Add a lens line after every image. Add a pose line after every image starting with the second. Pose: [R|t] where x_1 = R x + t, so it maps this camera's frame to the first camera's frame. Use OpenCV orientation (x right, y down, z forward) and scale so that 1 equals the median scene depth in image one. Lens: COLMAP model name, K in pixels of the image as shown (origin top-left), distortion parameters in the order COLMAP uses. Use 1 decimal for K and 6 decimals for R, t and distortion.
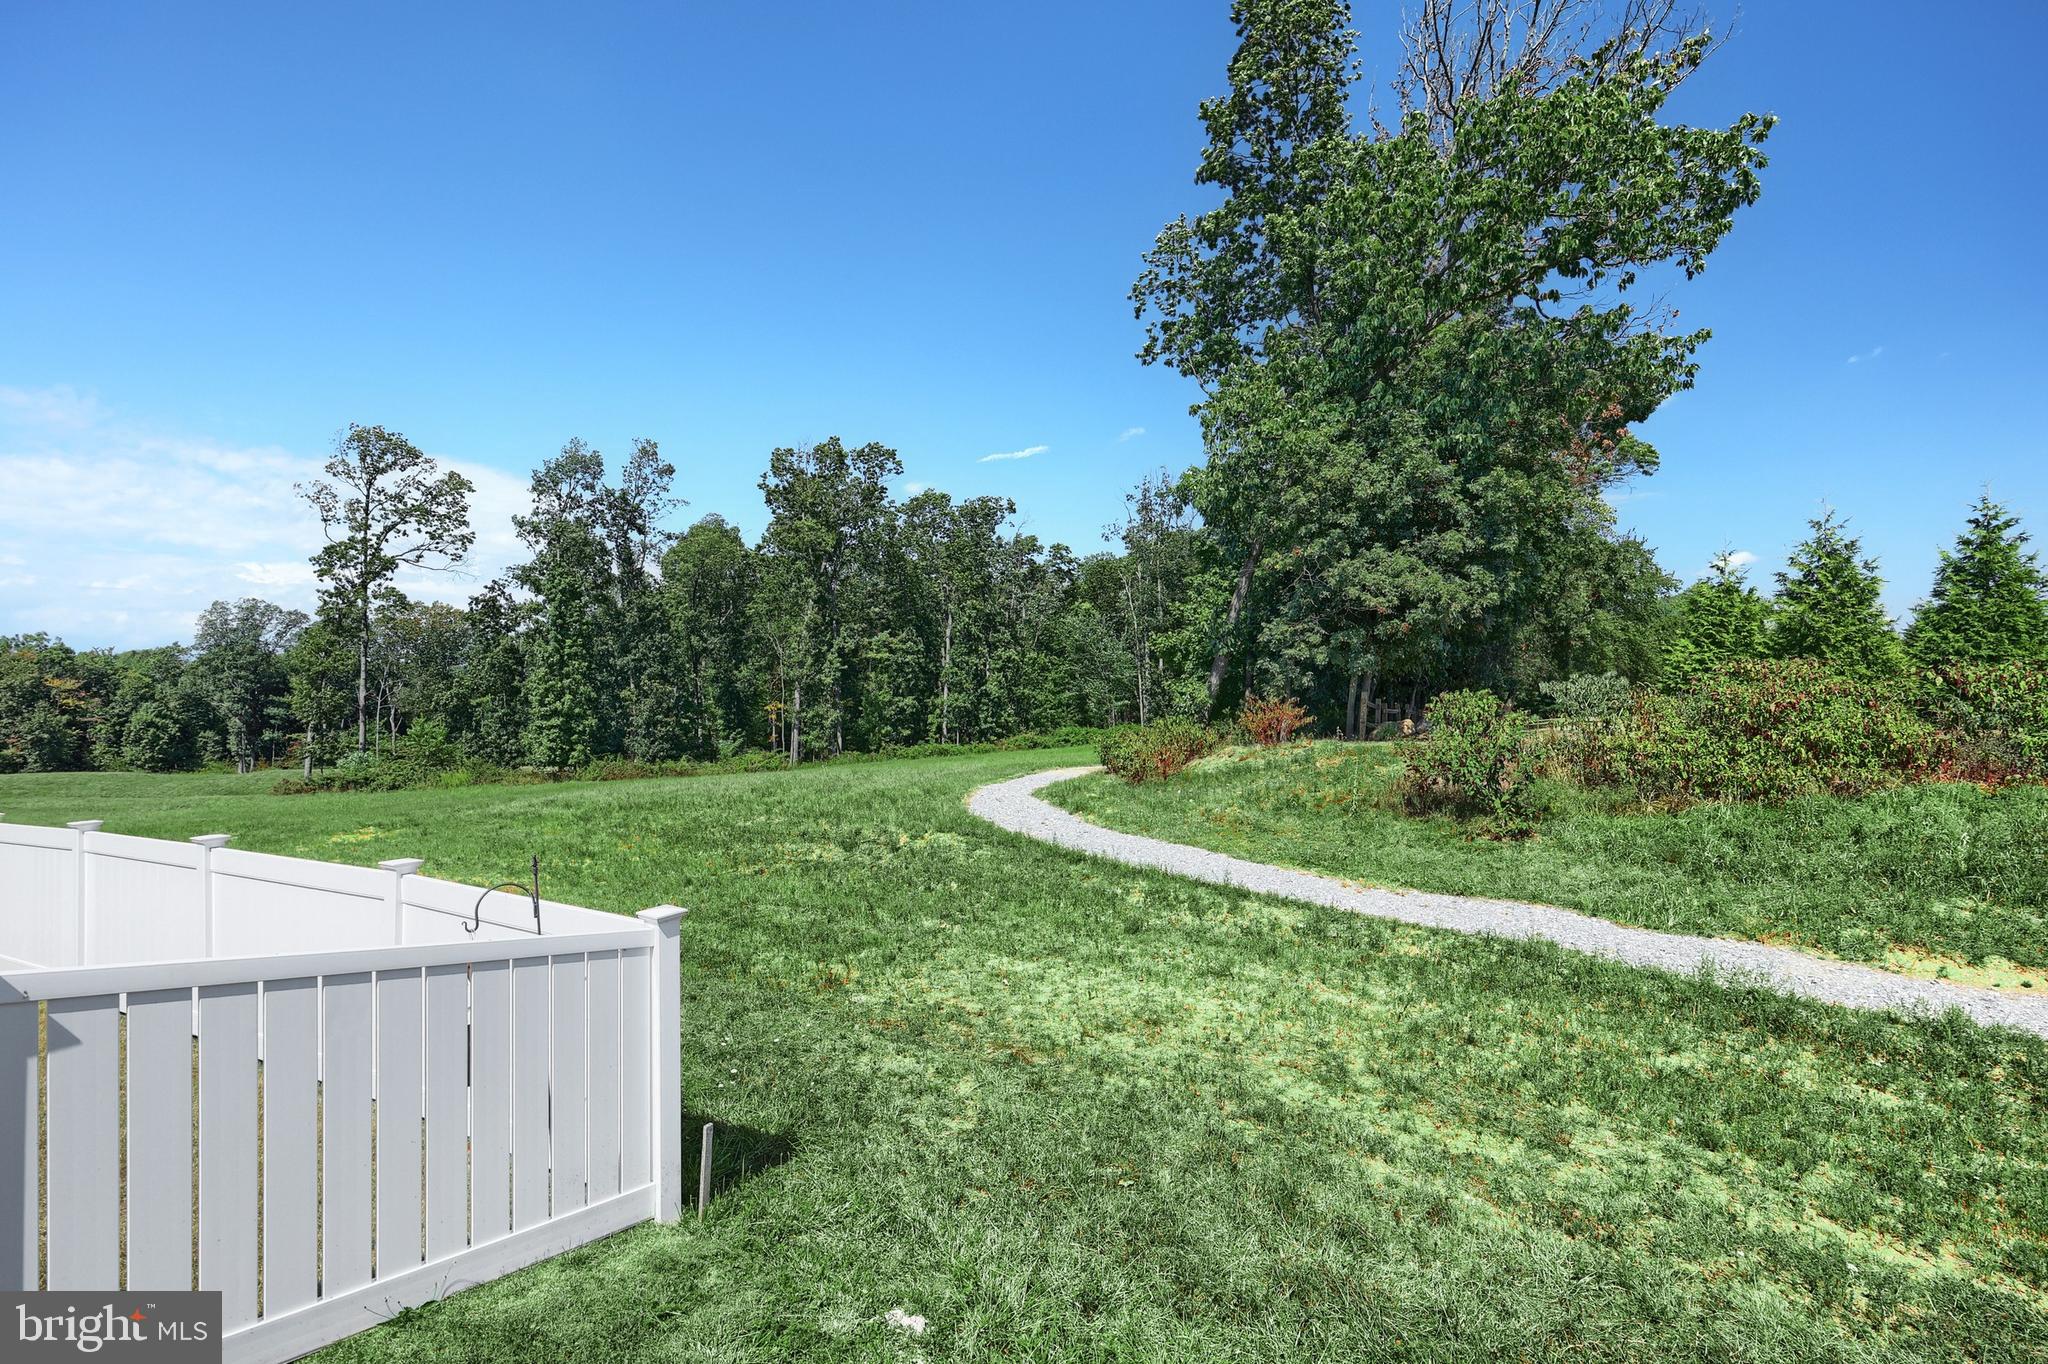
lens RADIAL K [[823.8, 0, 1026.4], [0, 823.8, 678.3], [0, 0, 1]] dist [-0.001661, -0.000071]
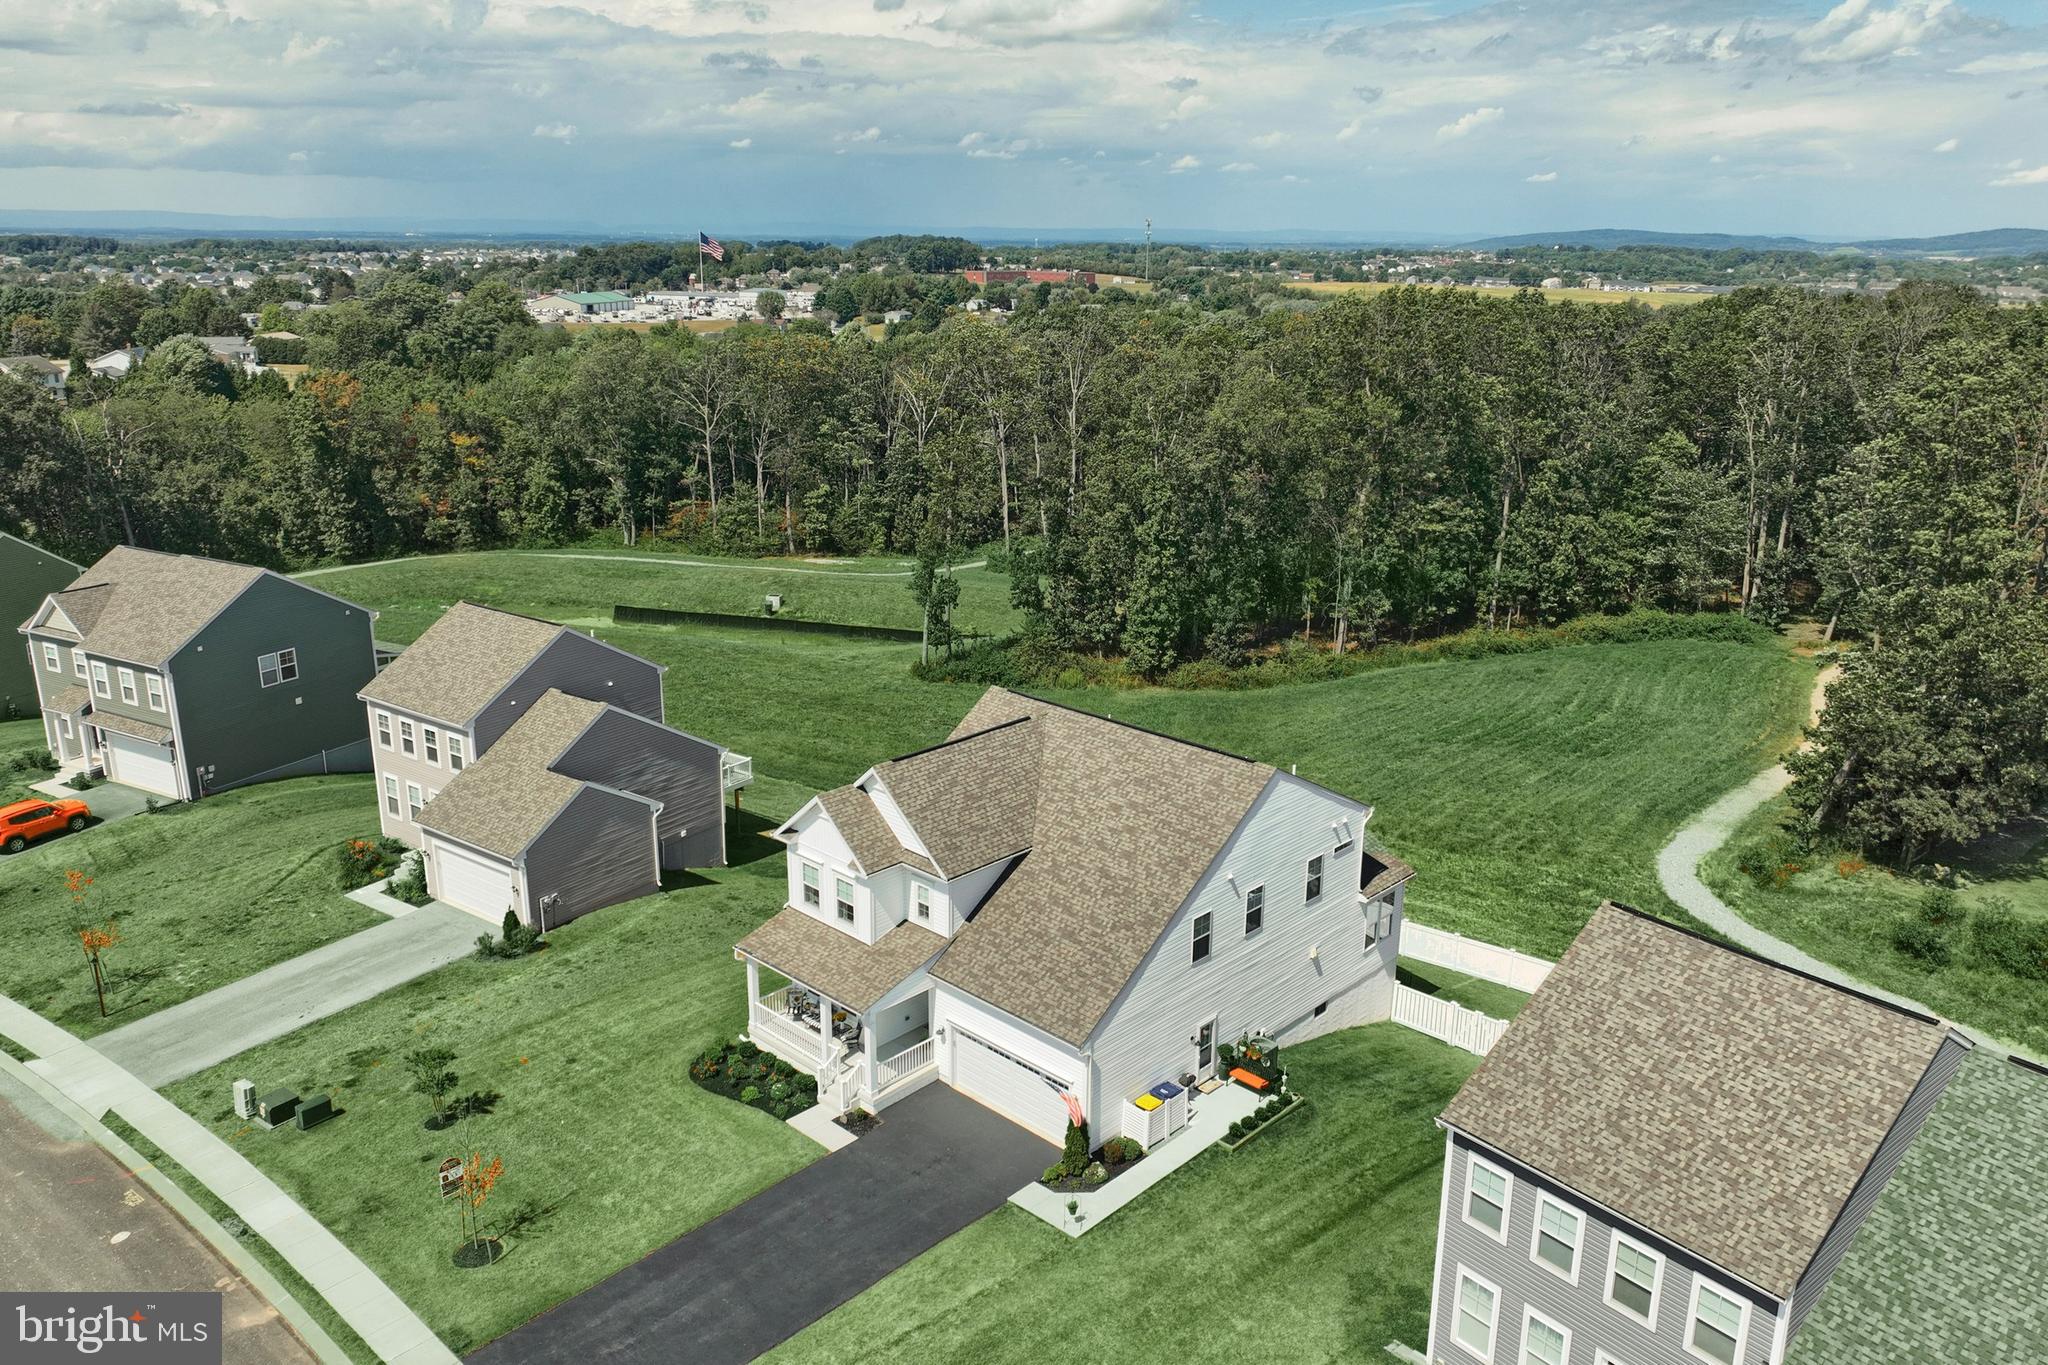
lens RADIAL K [[1560.3, 0, 1029.7], [0, 1560.3, 695.3], [0, 0, 1]] dist [0.002367, 0.003975]
pose [[0.964740, 0.098037, -0.244266, -0.182934], [-0.020623, 0.953346, 0.301176, -0.372696], [0.262397, -0.285519, 0.921752, -0.726653]]
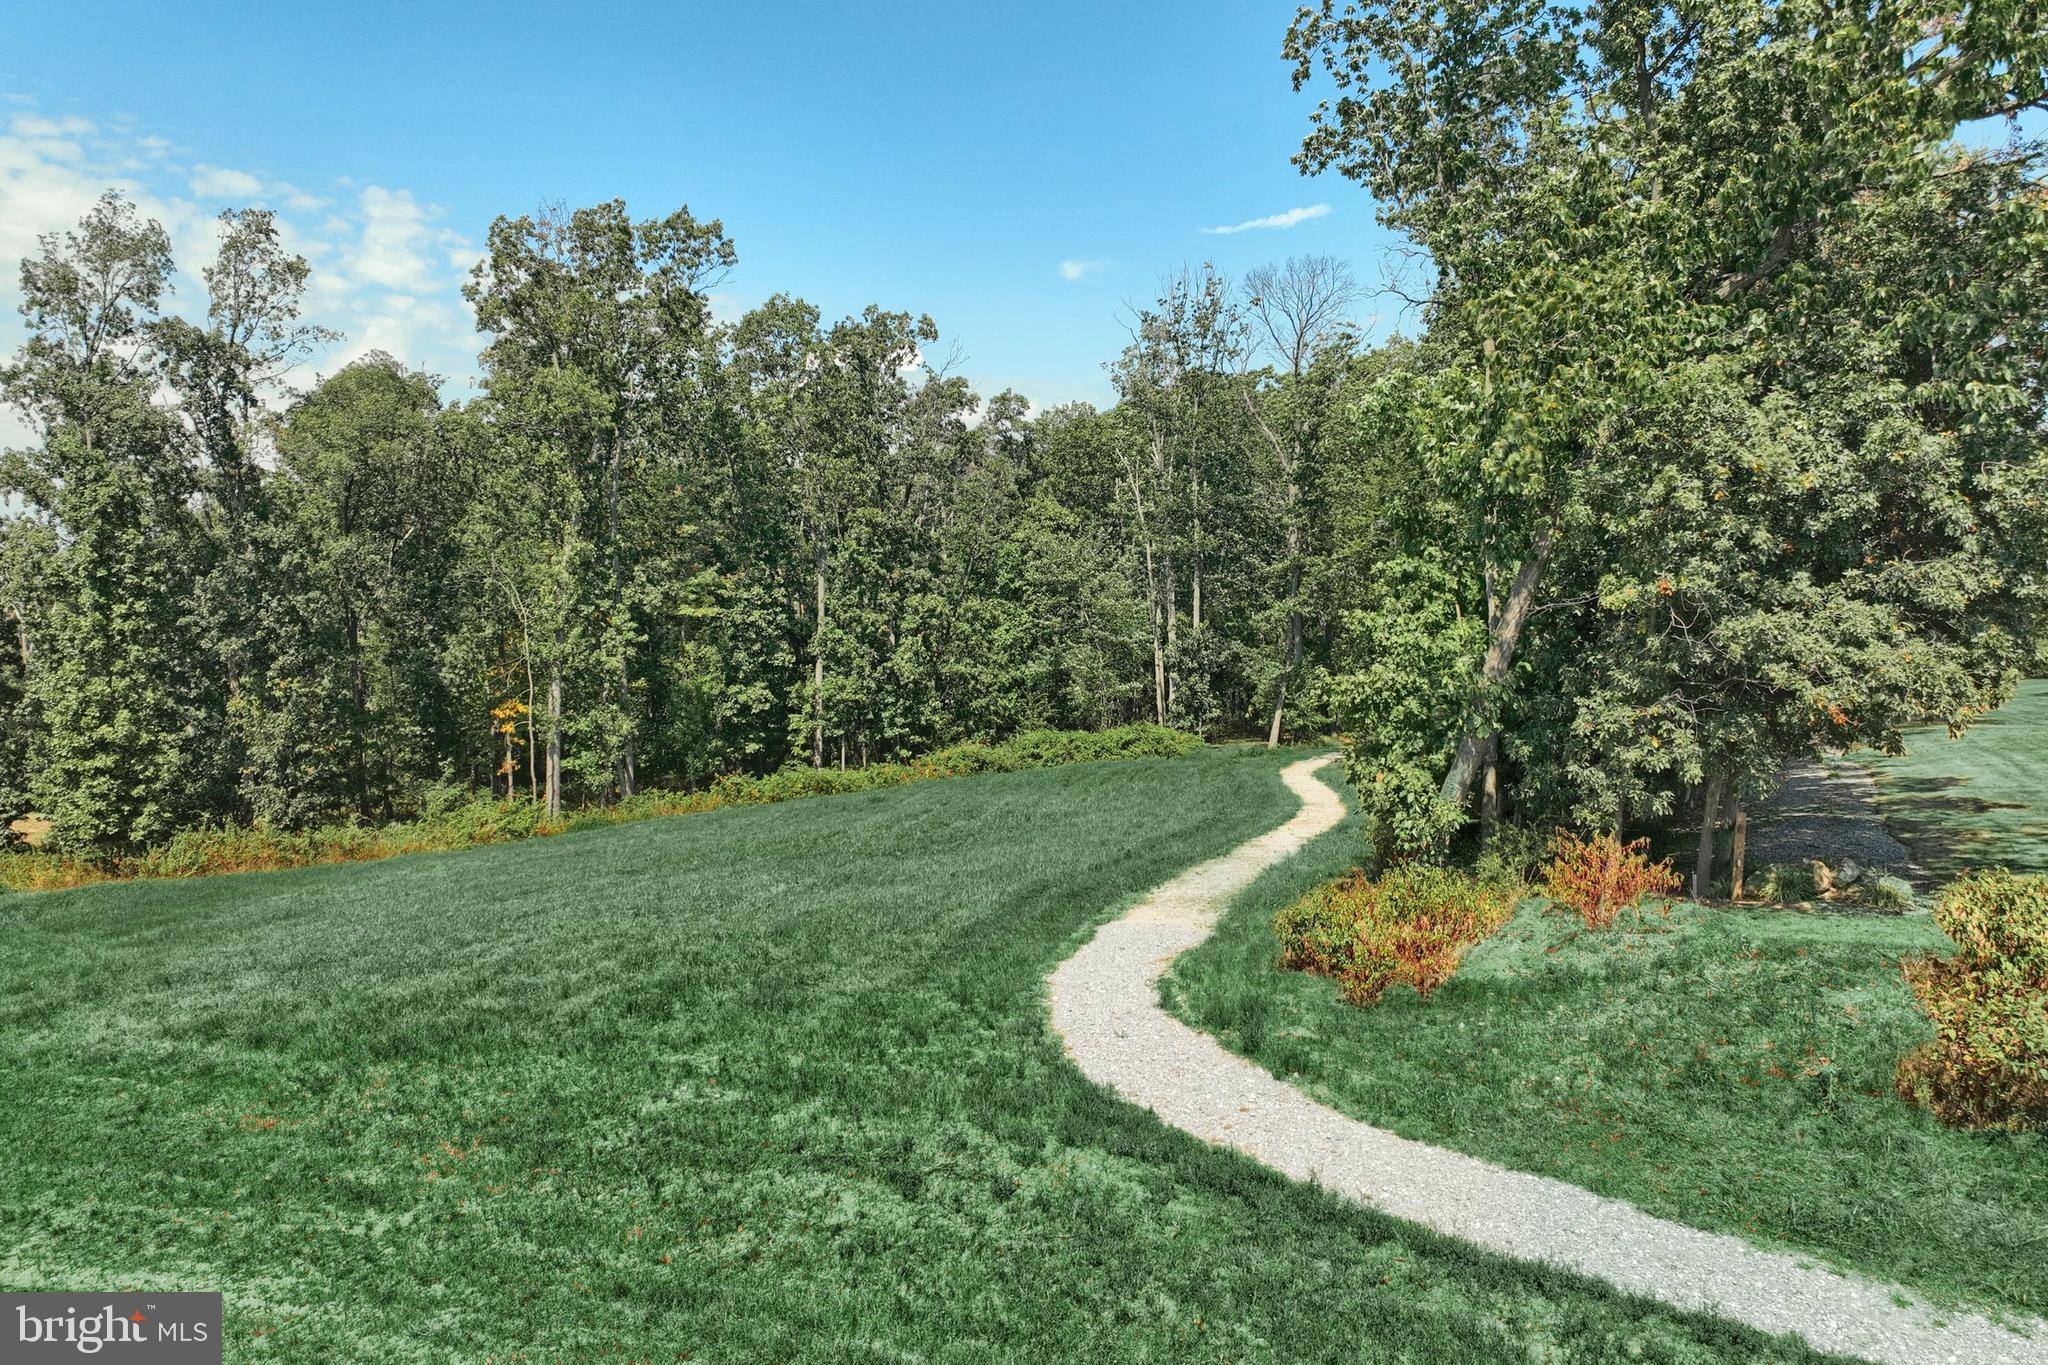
lens RADIAL K [[1448.3, 0, 1030.7], [0, 1448.3, 682.0], [0, 0, 1]] dist [0.019197, -0.001843]
pose [[0.995840, -0.011664, 0.090368, -0.051248], [0.006061, 0.998055, 0.062038, -0.042343], [-0.090916, -0.061233, 0.993974, 0.016750]]
